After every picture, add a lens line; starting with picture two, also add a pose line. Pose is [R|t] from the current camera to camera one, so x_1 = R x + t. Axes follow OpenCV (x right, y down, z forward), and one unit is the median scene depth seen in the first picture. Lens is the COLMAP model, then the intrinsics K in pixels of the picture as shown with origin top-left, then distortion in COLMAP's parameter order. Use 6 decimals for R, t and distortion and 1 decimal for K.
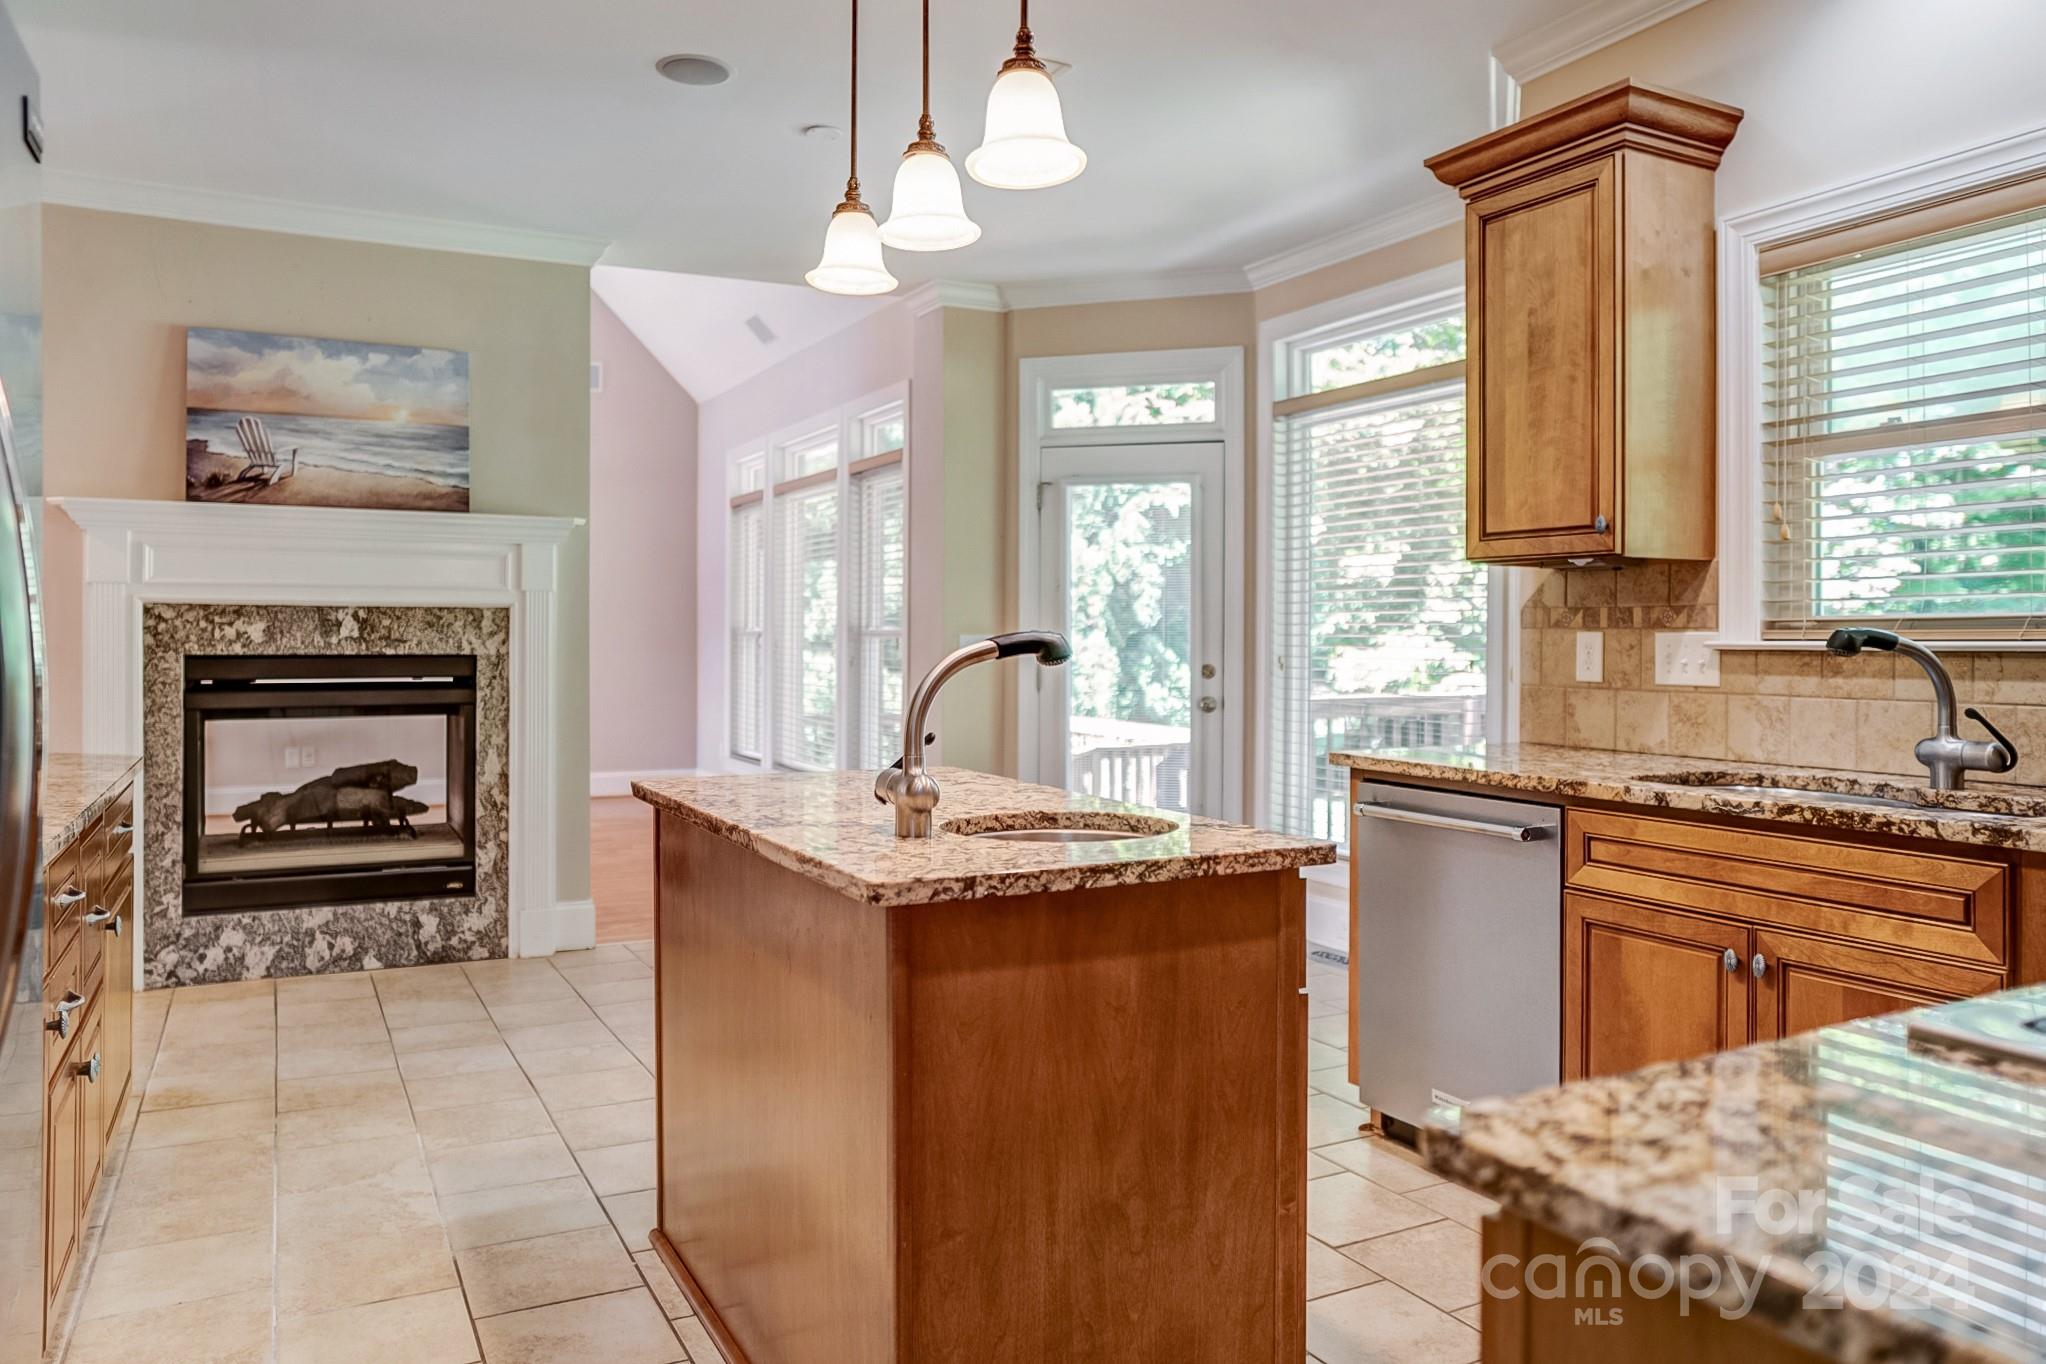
lens RADIAL K [[1429.9, 0, 1020.2], [0, 1429.9, 646.9], [0, 0, 1]] dist [-0.082257, 0.089520]
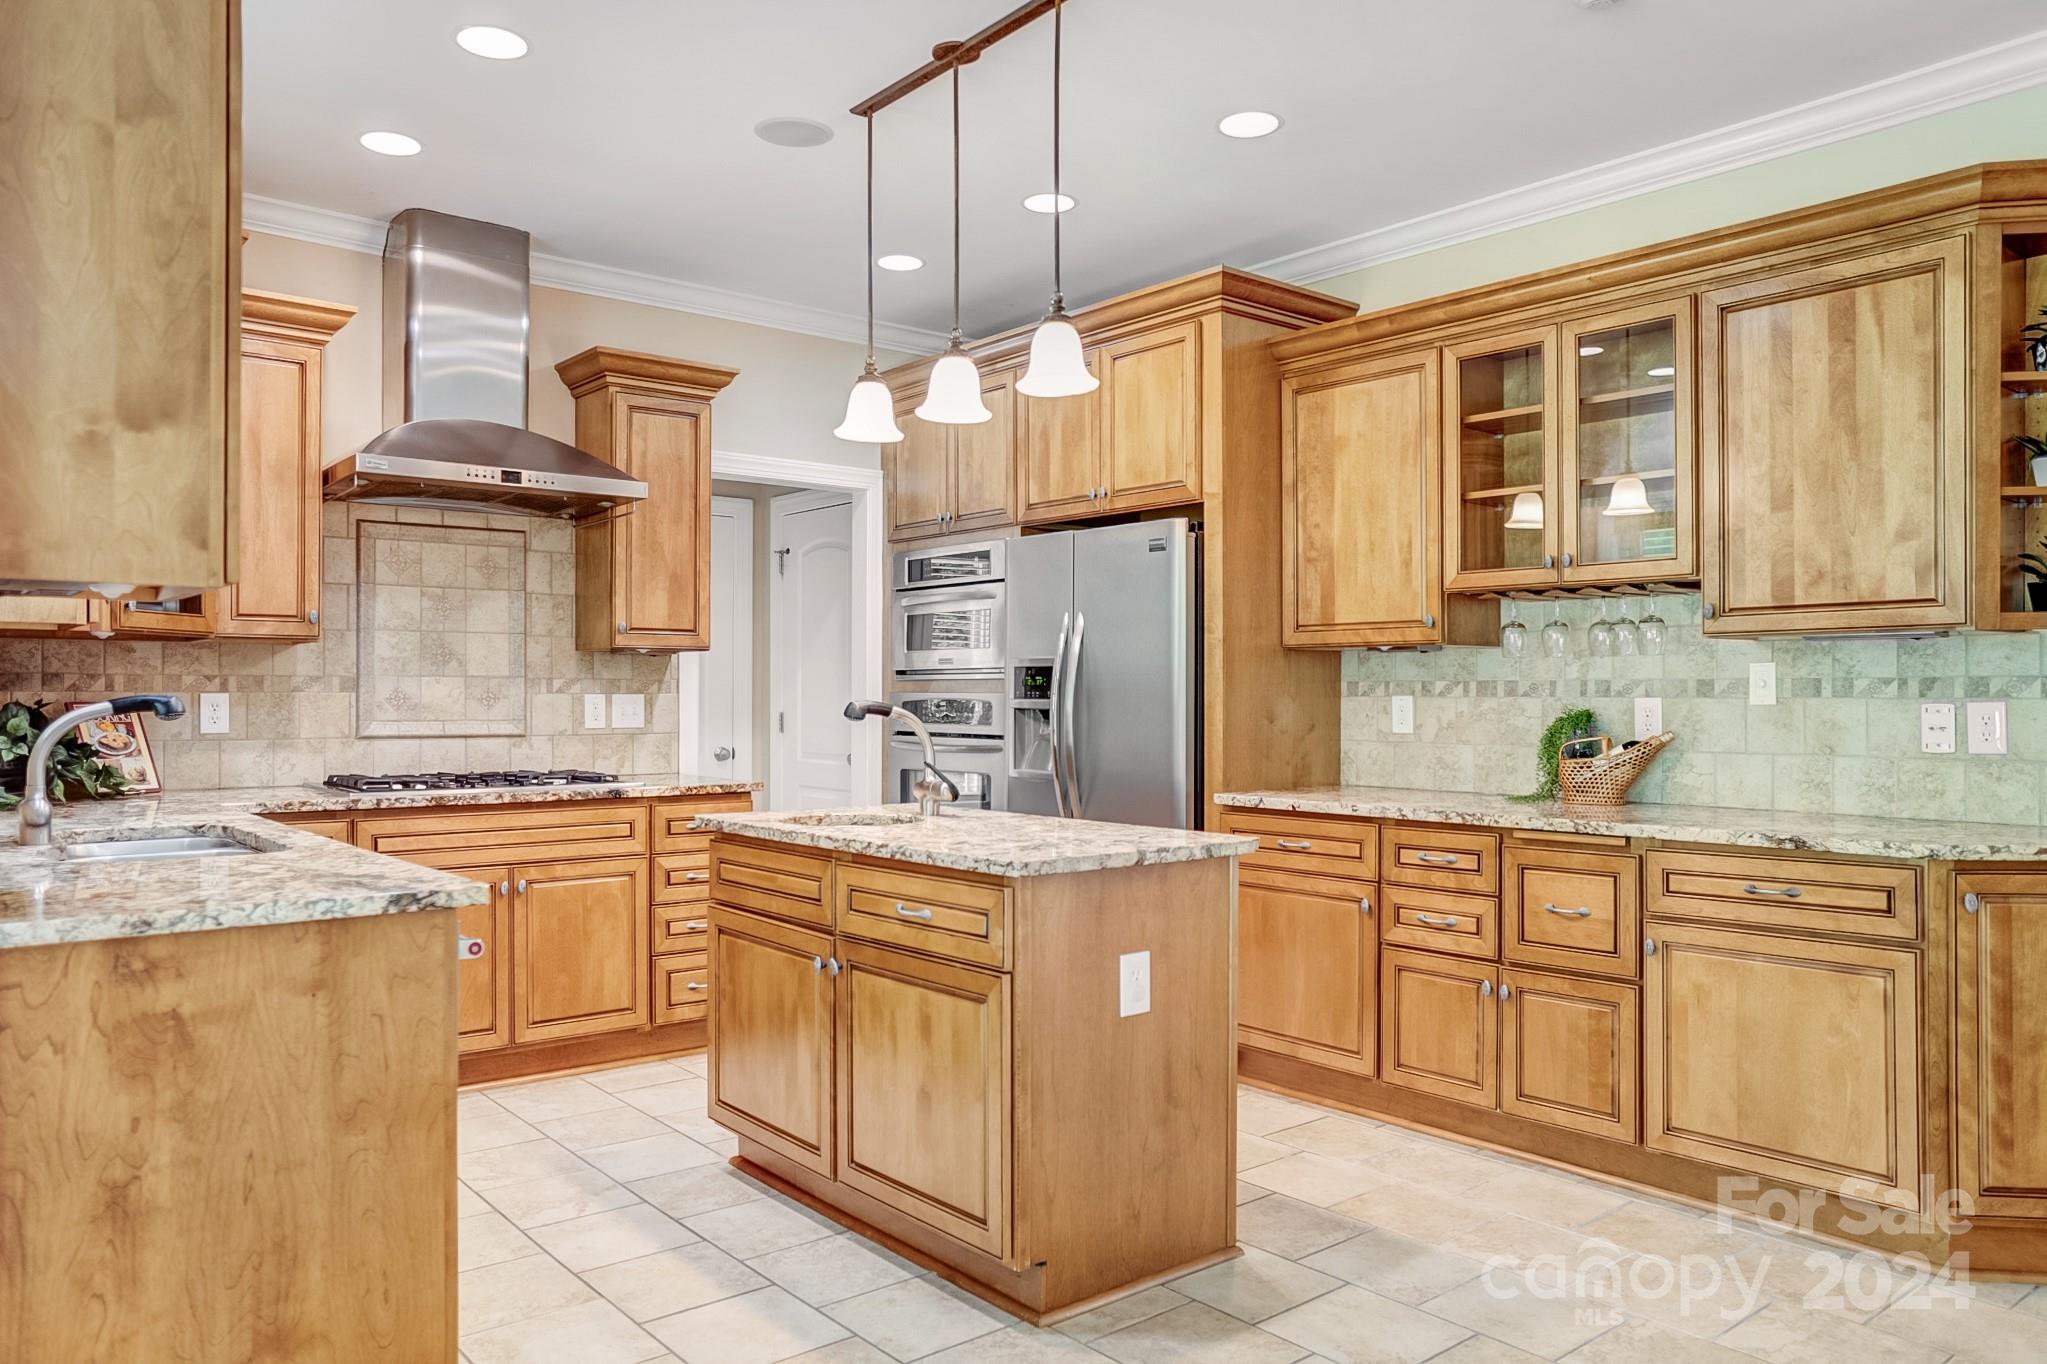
lens RADIAL K [[1449.0, 0, 1018.5], [0, 1449.0, 695.0], [0, 0, 1]] dist [-0.068414, 0.079626]
pose [[-0.978797, -0.004961, -0.204771, 0.118061], [-0.006625, 0.999950, 0.007439, -0.019971], [0.204723, 0.008638, -0.978782, 1.738776]]
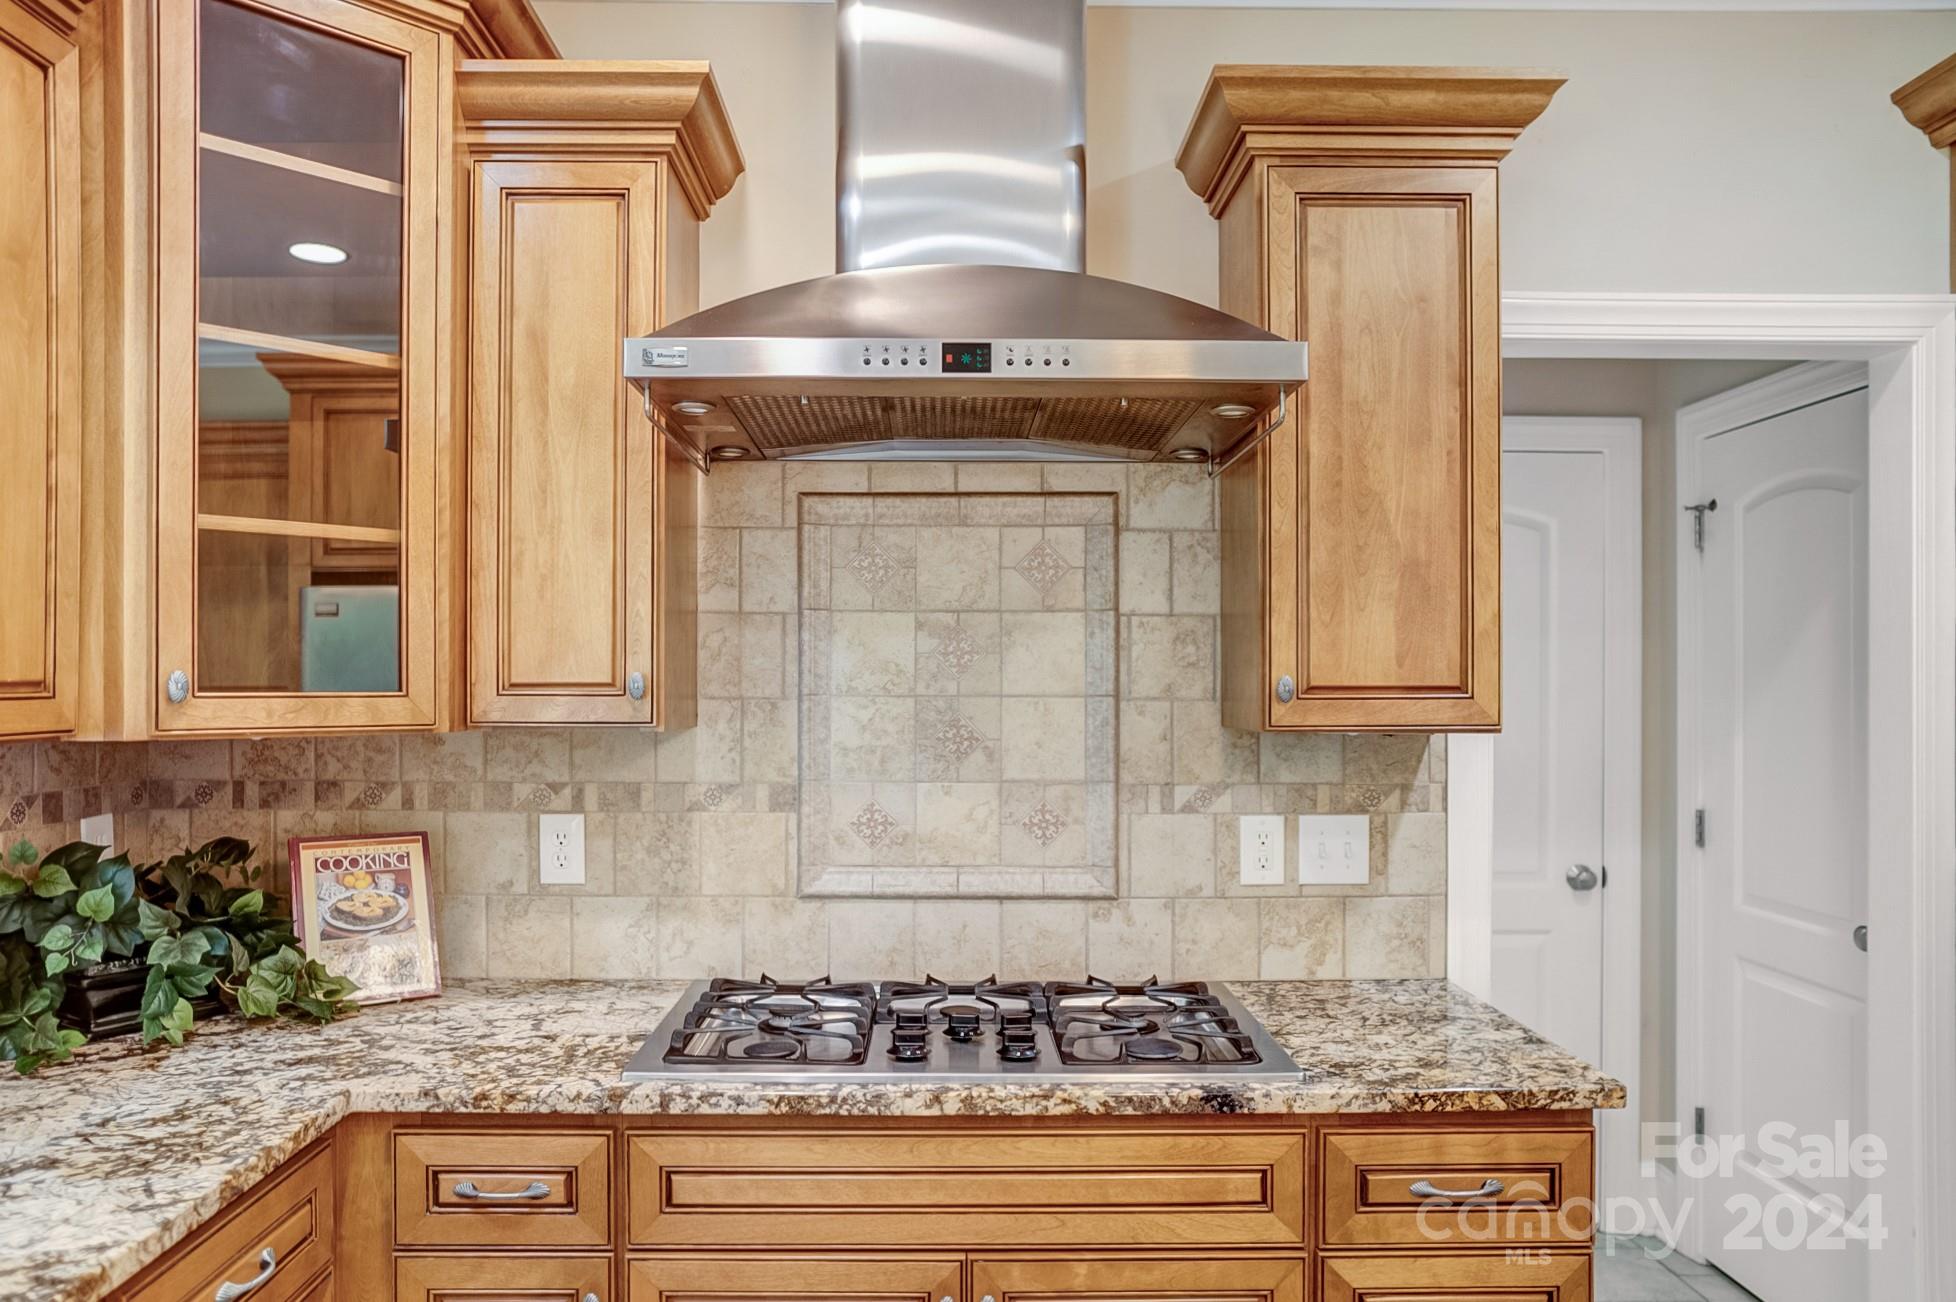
lens RADIAL K [[1369.5, 0, 942.8], [0, 1369.5, 681.0], [0, 0, 1]] dist [-0.064773, 0.073003]
pose [[-0.886665, -0.003861, 0.462397, 0.063053], [0.000098, 0.999964, 0.008538, -0.083511], [-0.462413, 0.007616, -0.886632, 0.837466]]
